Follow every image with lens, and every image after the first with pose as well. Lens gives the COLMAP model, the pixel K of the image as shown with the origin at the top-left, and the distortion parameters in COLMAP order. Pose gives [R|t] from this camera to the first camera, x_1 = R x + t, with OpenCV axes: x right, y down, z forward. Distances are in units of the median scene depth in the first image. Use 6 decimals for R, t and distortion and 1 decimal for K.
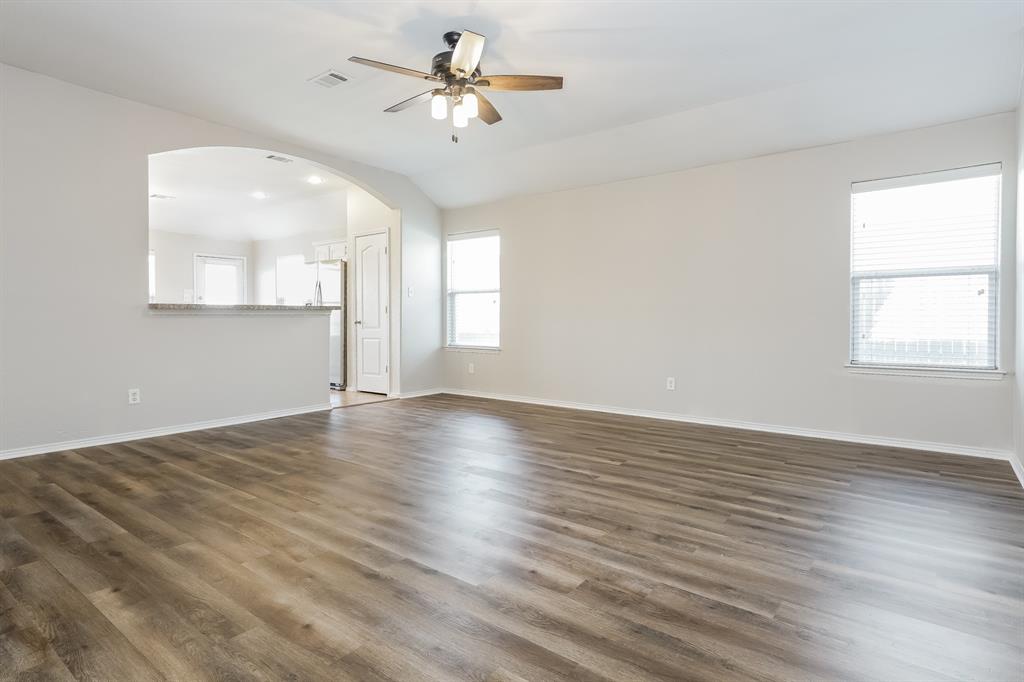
lens RADIAL K [[534.2, 0, 515.9], [0, 534.2, 337.0], [0, 0, 1]] dist [0.004640, 0.001254]
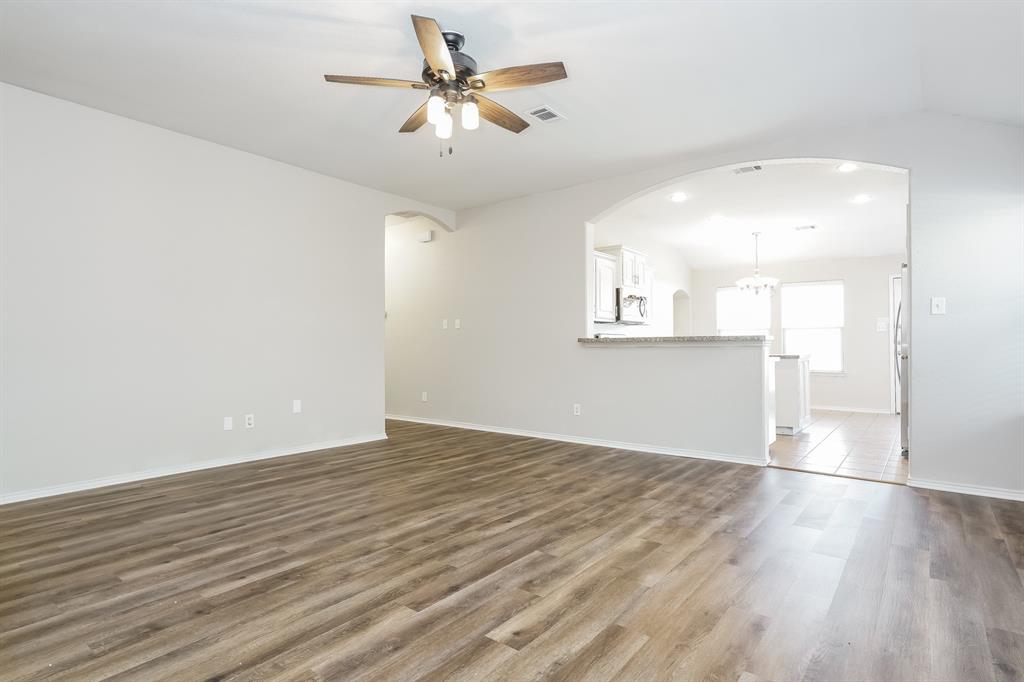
lens RADIAL K [[534.2, 0, 513.5], [0, 534.2, 341.1], [0, 0, 1]] dist [0.004640, 0.001254]
pose [[-0.007208, -0.014582, -0.999868, 0.907010], [-0.037075, 0.999210, -0.014305, -0.048009], [0.999286, 0.036967, -0.007743, 1.300495]]
